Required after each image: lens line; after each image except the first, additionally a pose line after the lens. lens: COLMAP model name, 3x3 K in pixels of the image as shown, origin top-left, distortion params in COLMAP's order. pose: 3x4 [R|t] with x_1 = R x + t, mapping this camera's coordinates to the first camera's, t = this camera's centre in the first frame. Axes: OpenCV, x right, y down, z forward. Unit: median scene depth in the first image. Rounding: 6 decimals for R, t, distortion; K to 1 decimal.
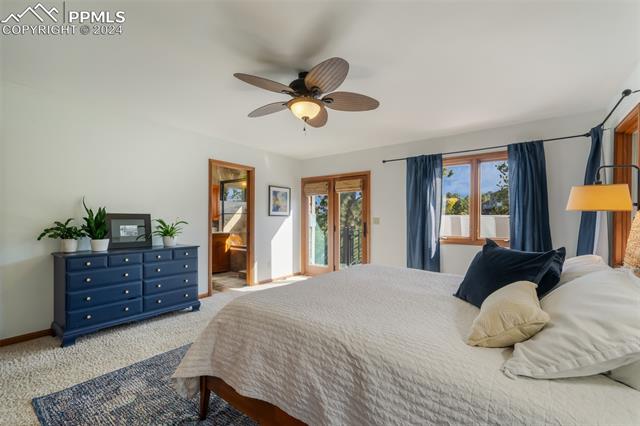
lens RADIAL K [[275.8, 0, 306.9], [0, 275.8, 216.4], [0, 0, 1]] dist [-0.000266, -0.000035]
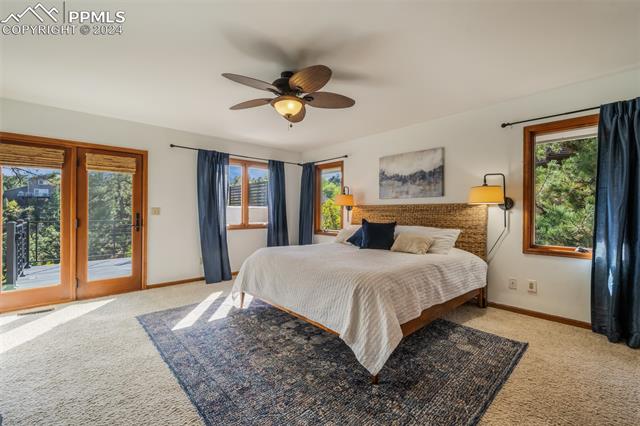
lens RADIAL K [[276.9, 0, 320.0], [0, 276.9, 213.0], [0, 0, 1]] dist [-0.000532, -0.000049]
pose [[0.136251, -0.015793, 0.990548, -0.635692], [-0.006610, 0.999836, 0.016850, 0.004851], [-0.990652, -0.008844, 0.136124, 0.443464]]
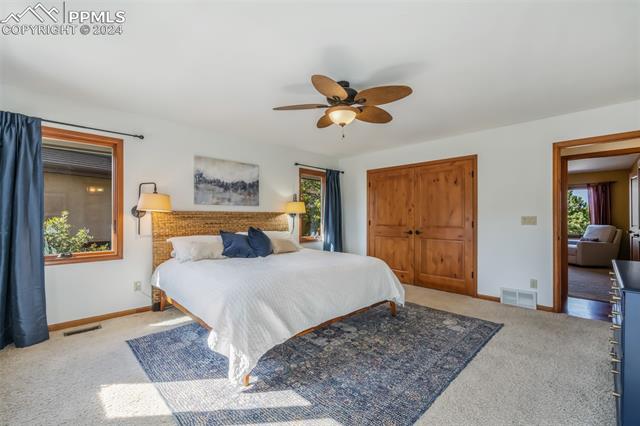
lens RADIAL K [[276.9, 0, 320.0], [0, 276.9, 213.0], [0, 0, 1]] dist [-0.000532, -0.000049]
pose [[-0.994985, -0.005619, 0.099869, -0.016888], [-0.007950, 0.999705, -0.022952, 0.015093], [-0.099710, -0.023631, -0.994736, 1.267949]]
